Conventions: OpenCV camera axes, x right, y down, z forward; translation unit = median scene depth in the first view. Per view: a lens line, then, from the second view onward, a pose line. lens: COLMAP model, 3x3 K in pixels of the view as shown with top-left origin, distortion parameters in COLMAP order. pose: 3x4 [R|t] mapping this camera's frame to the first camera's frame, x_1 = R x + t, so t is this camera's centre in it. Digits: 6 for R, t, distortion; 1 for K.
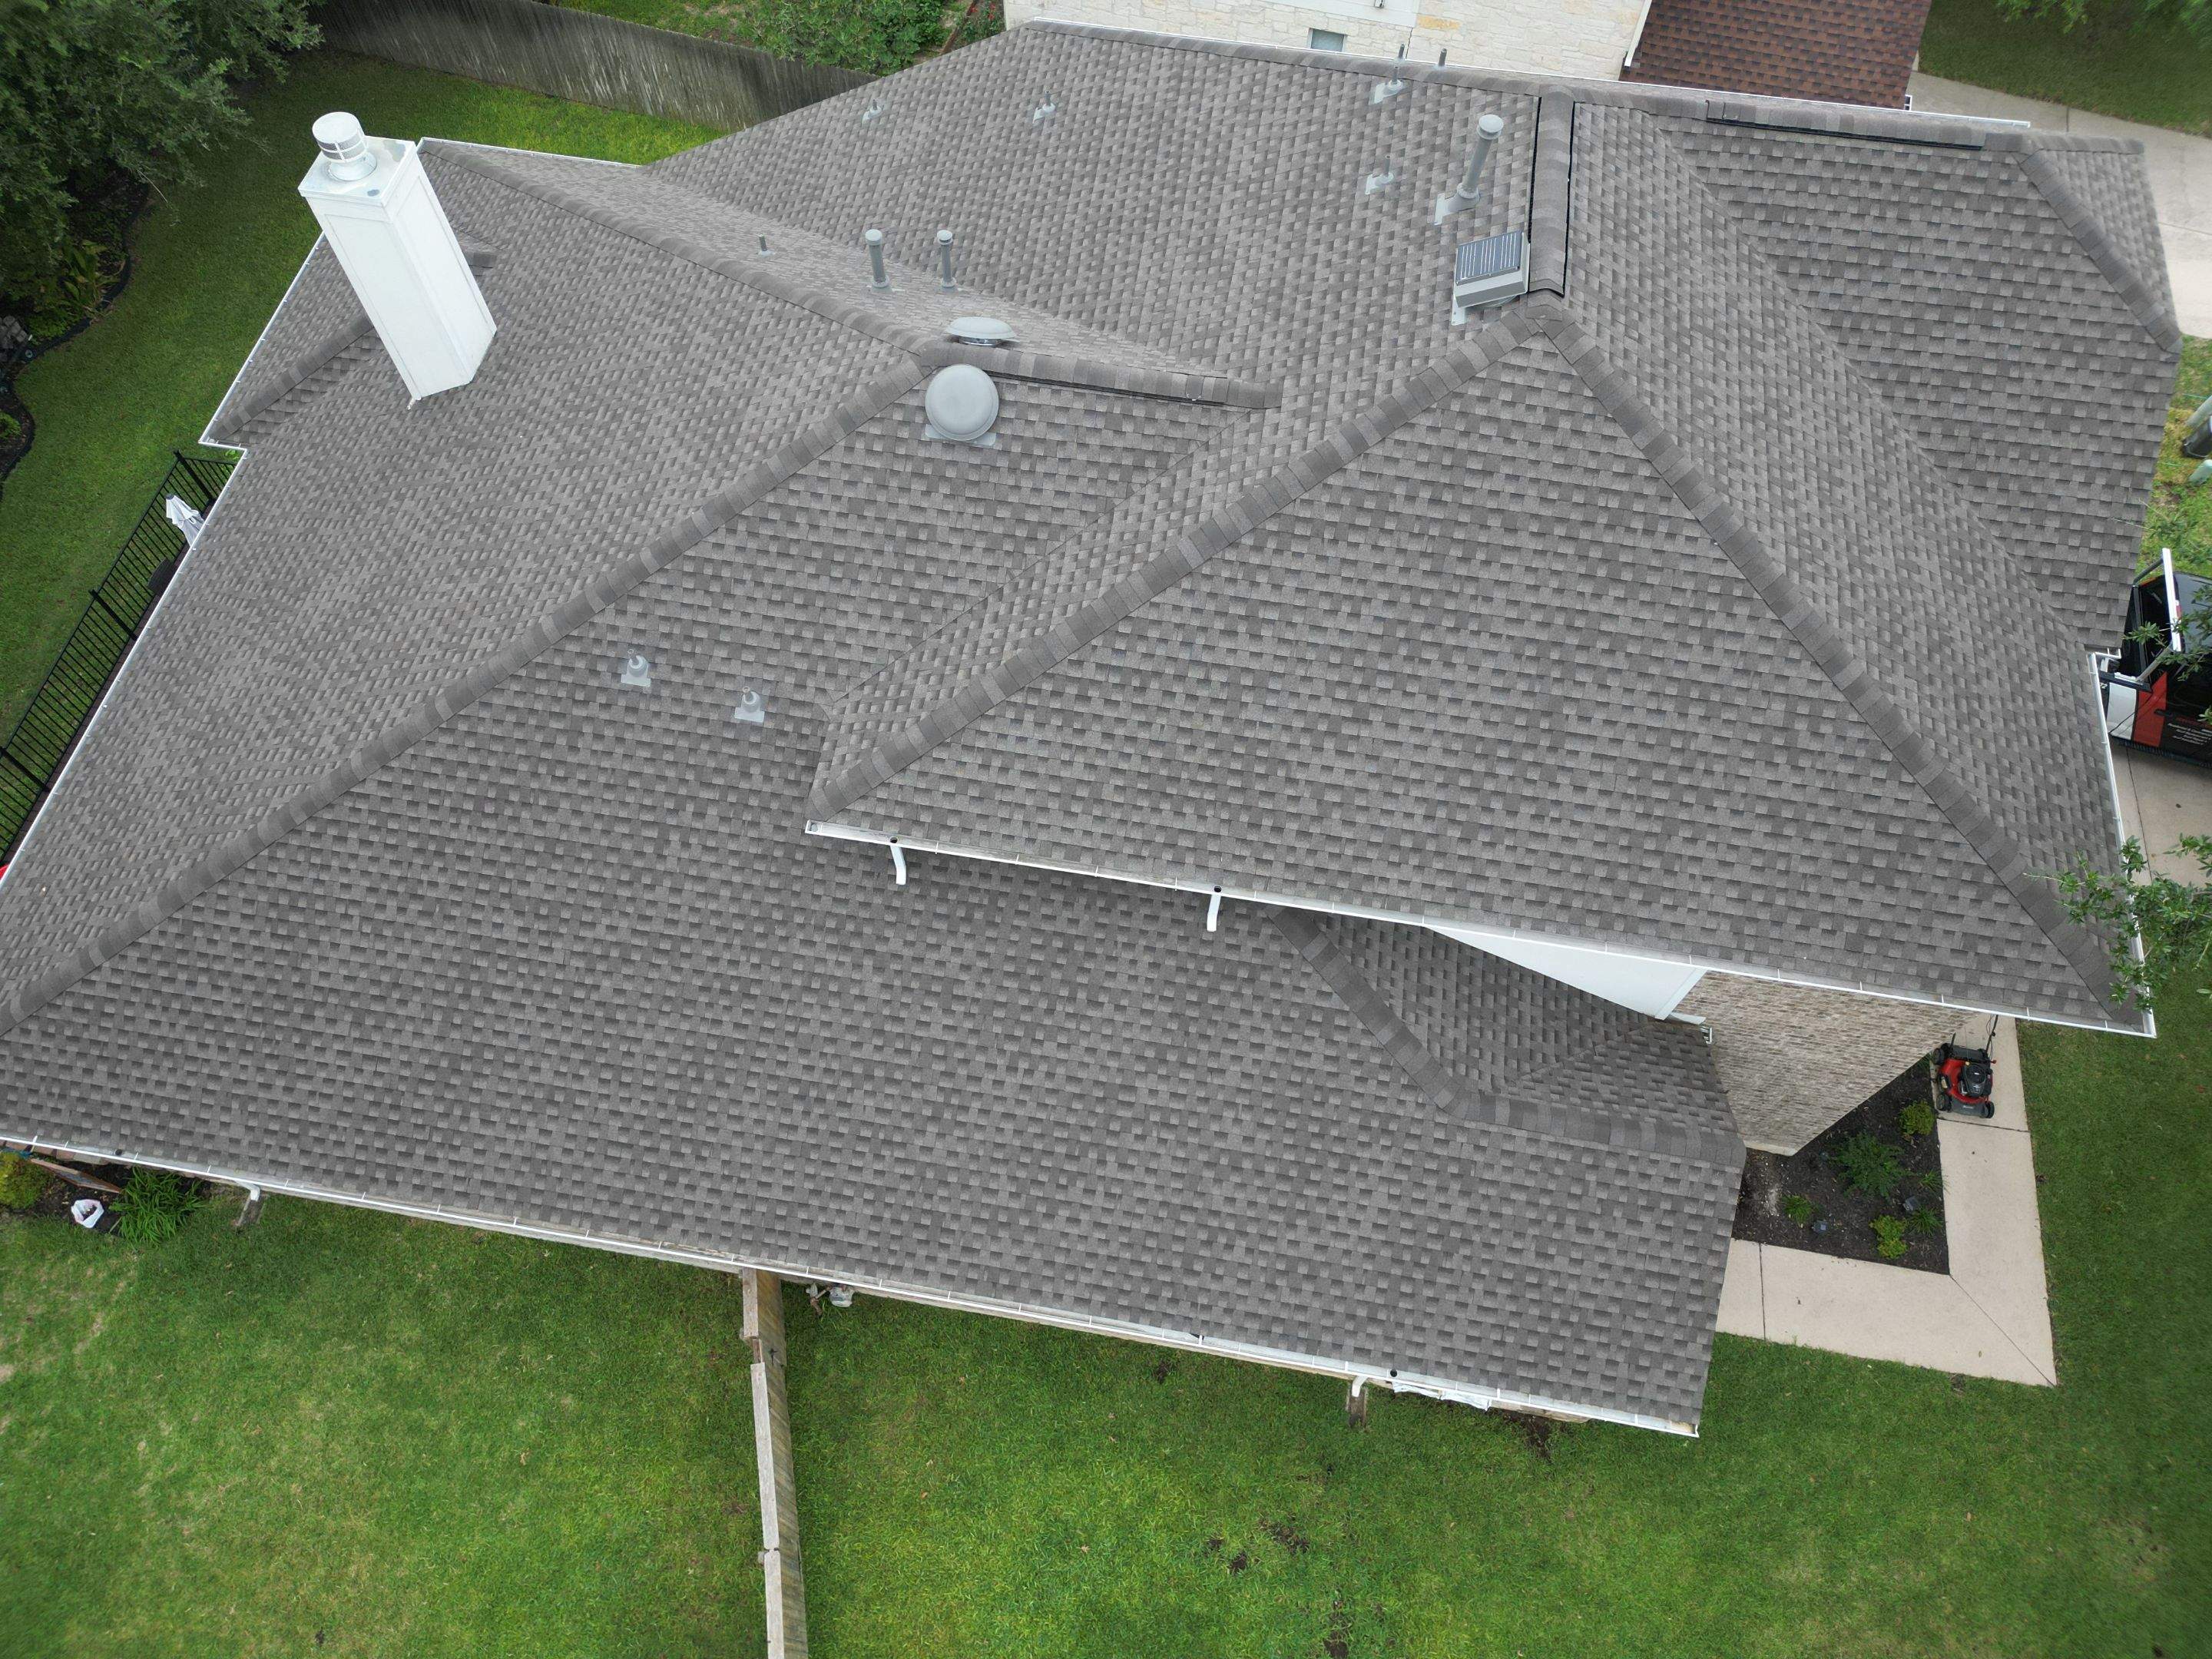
lens RADIAL K [[1542.4, 0, 1101.9], [0, 1542.4, 829.8], [0, 0, 1]] dist [0.074757, -0.073767]
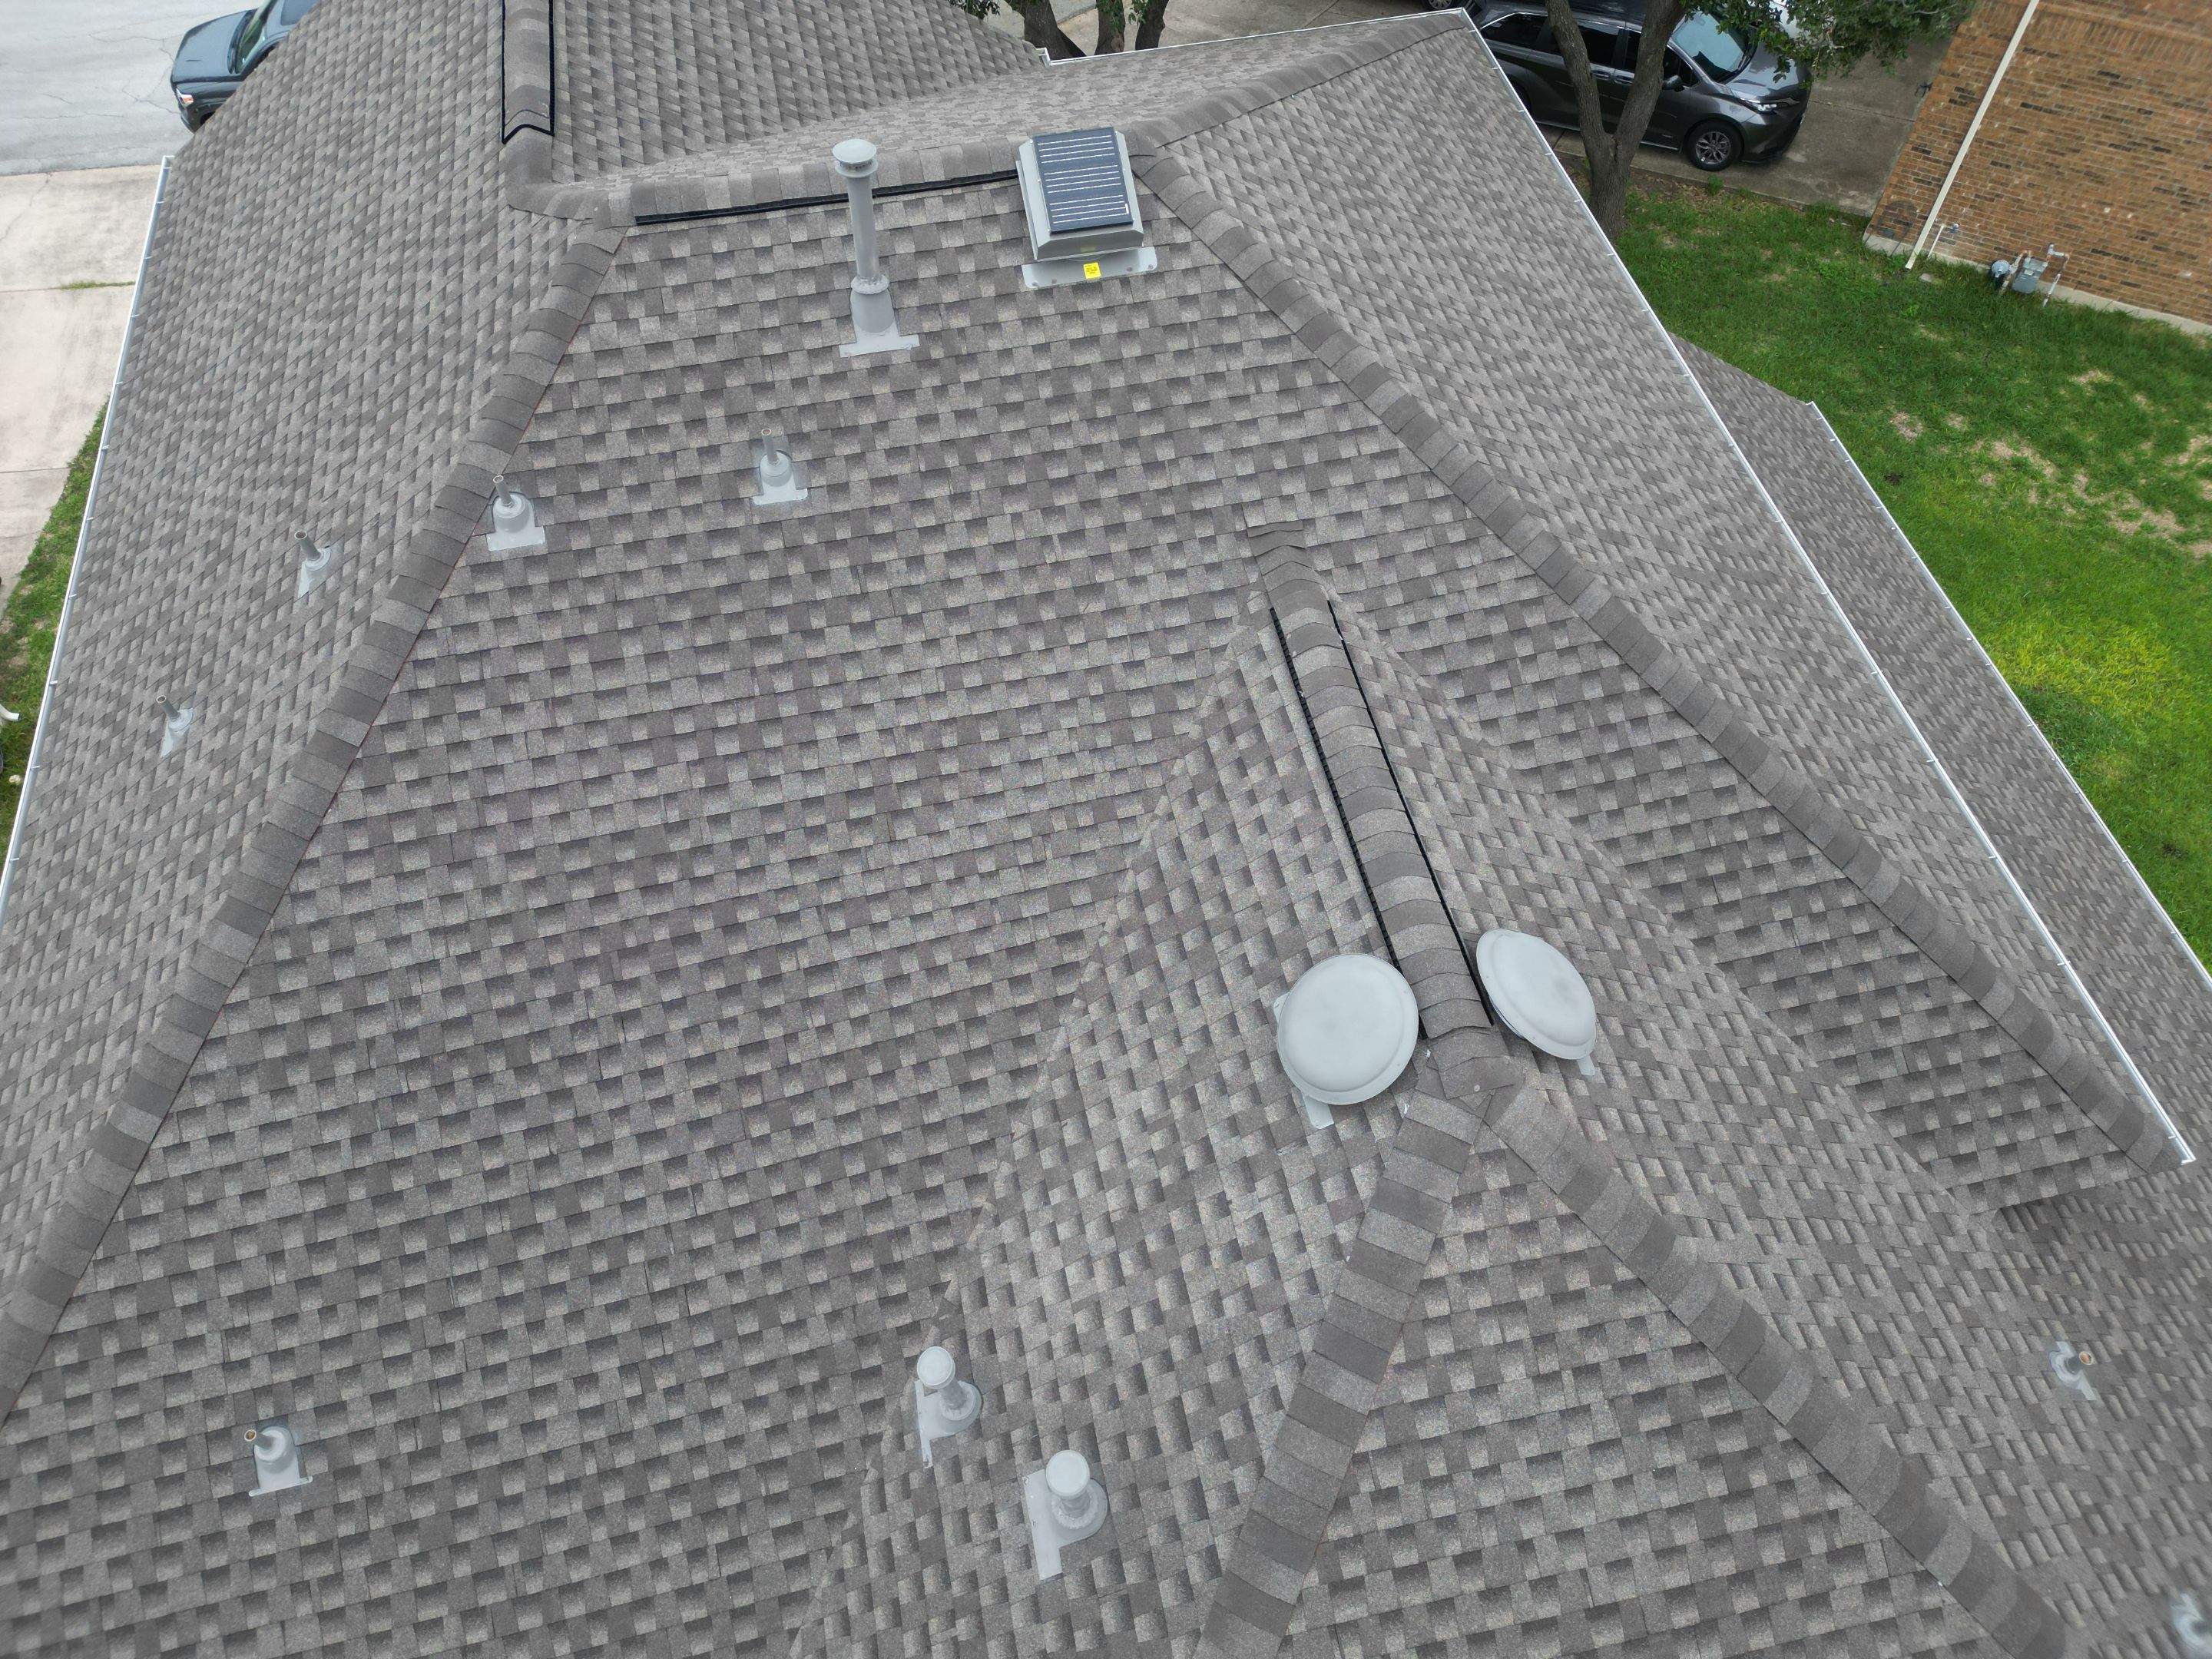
lens RADIAL K [[1542.4, 0, 1101.9], [0, 1542.4, 829.8], [0, 0, 1]] dist [0.074757, -0.073767]
pose [[-0.362939, -0.767328, 0.528662, -0.244912], [0.825004, -0.000868, 0.565126, -0.626635], [-0.433178, 0.641254, 0.633364, 0.682156]]
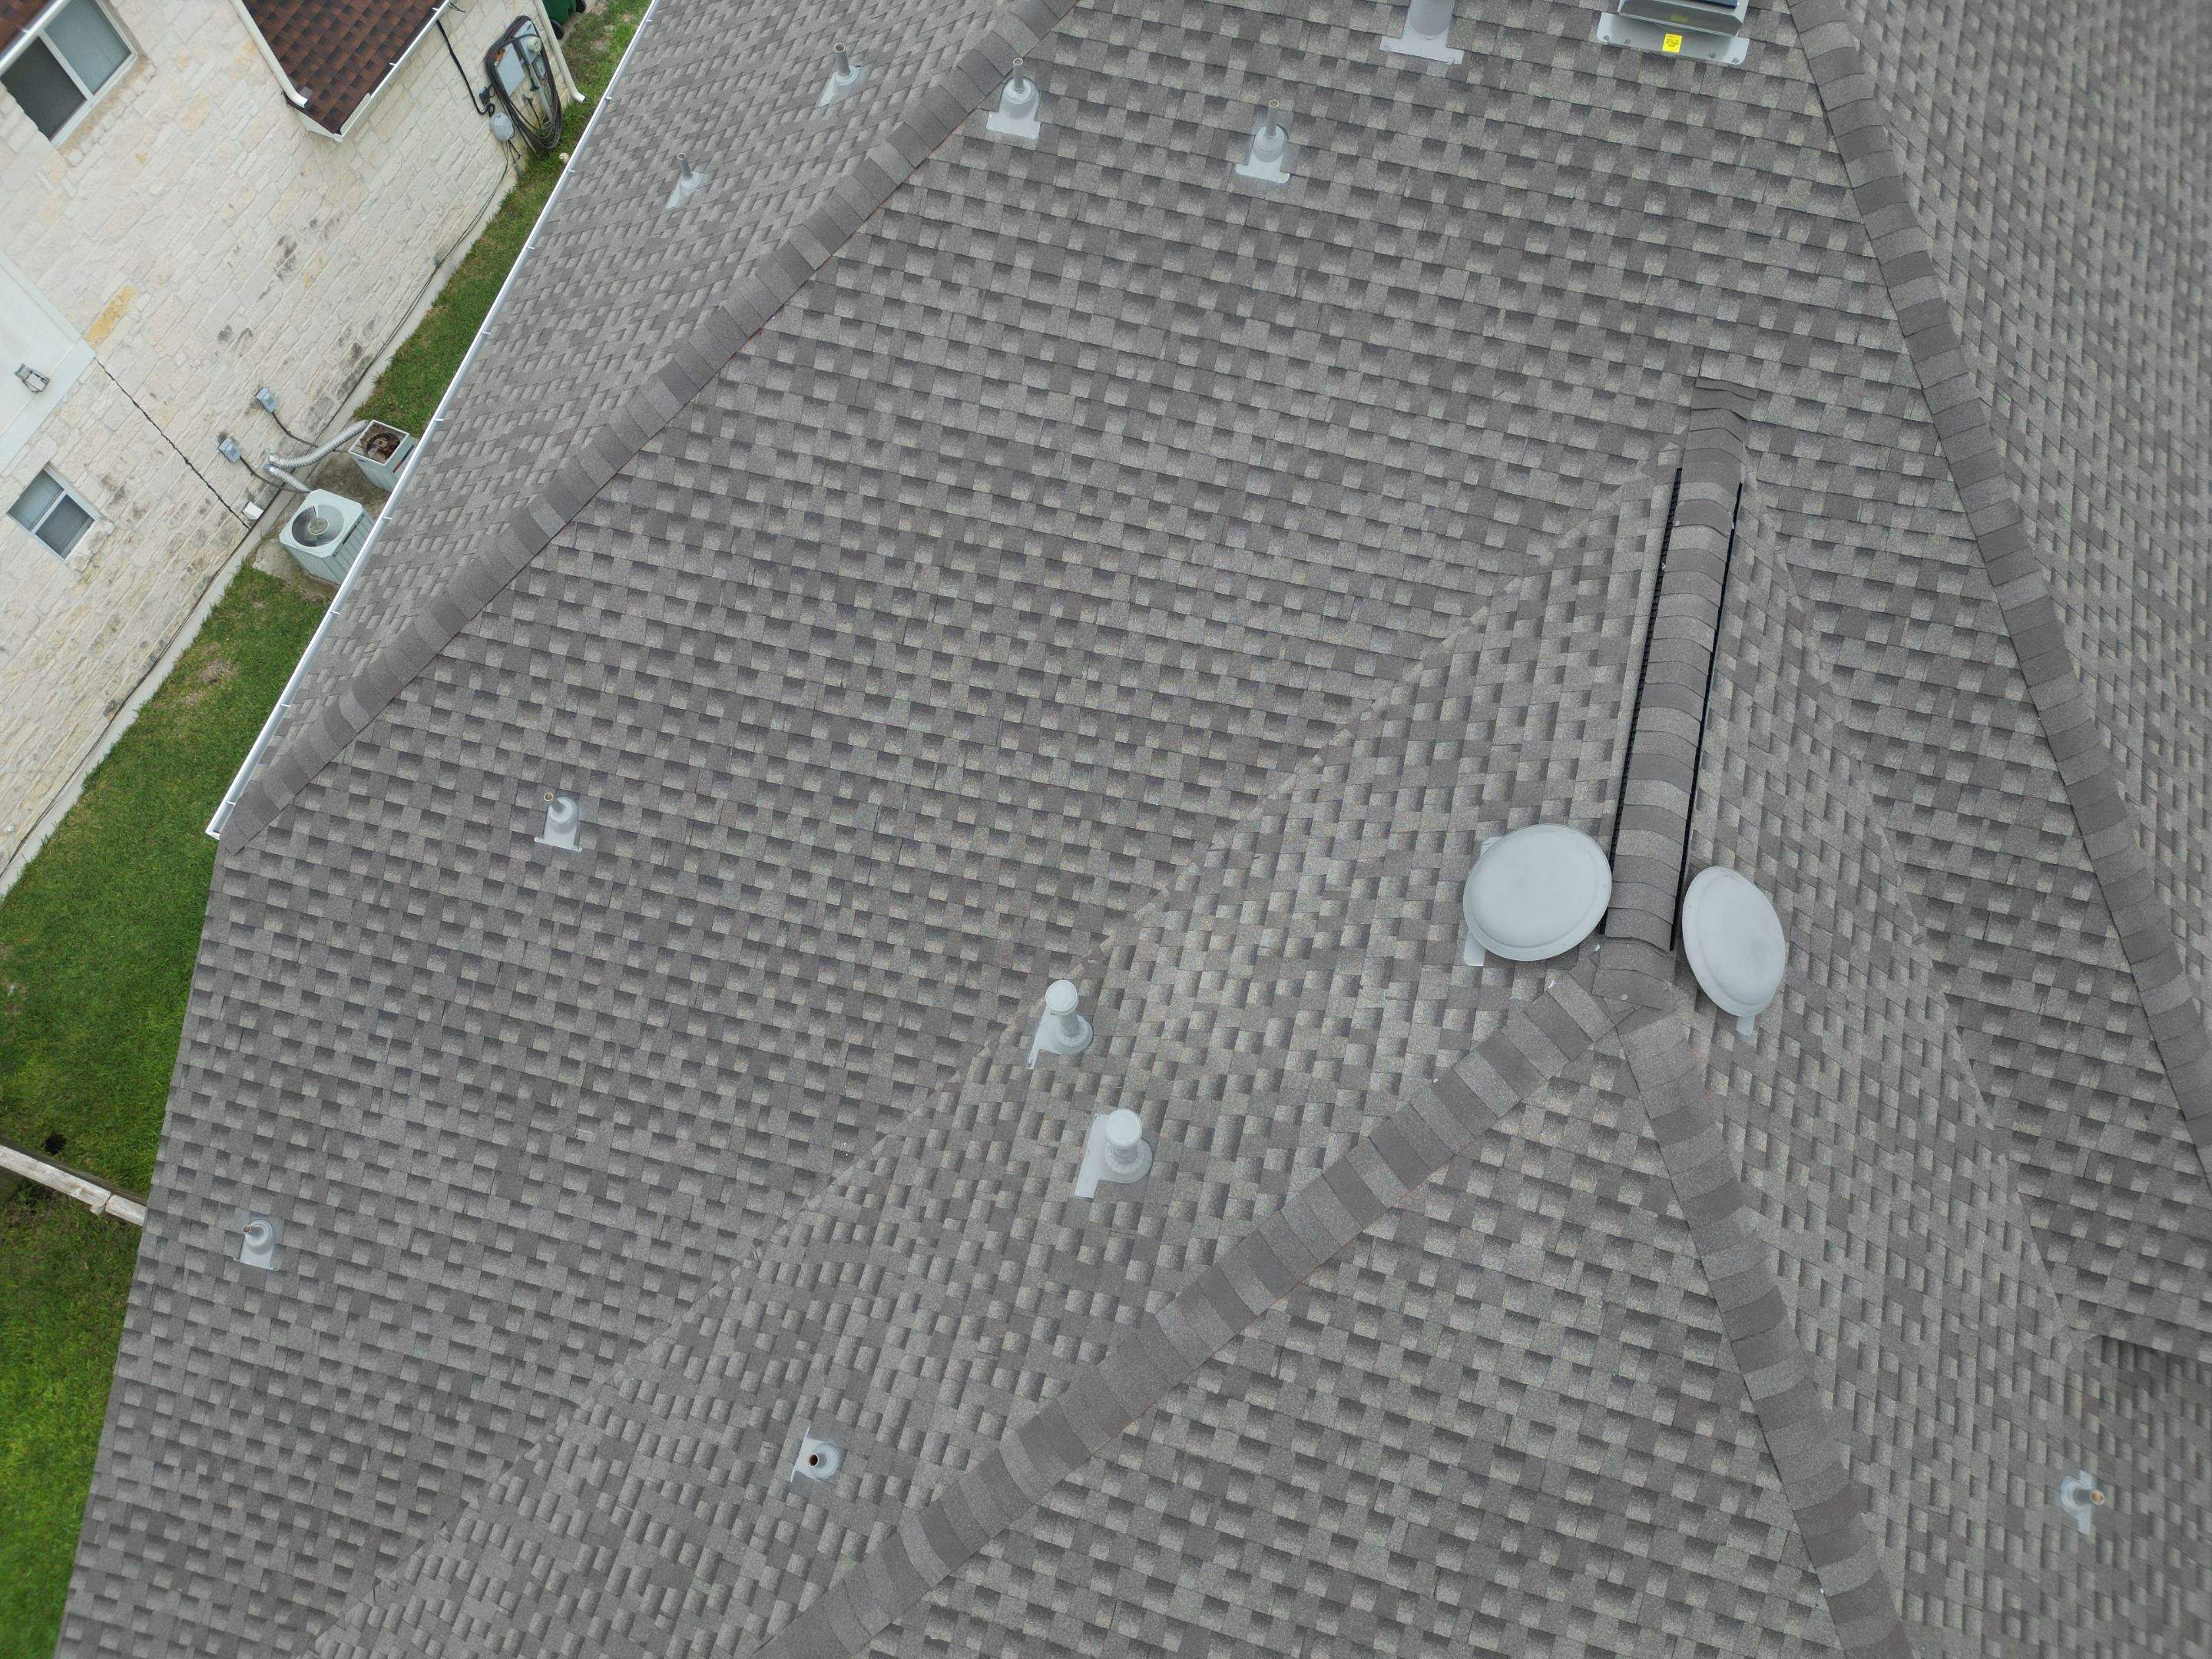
lens RADIAL K [[1542.4, 0, 1101.9], [0, 1542.4, 829.8], [0, 0, 1]] dist [0.074757, -0.073767]
pose [[0.099720, -0.919019, 0.381393, -0.250697], [0.876253, 0.262712, 0.403935, -0.620687], [-0.471421, 0.293917, 0.831490, 0.641929]]
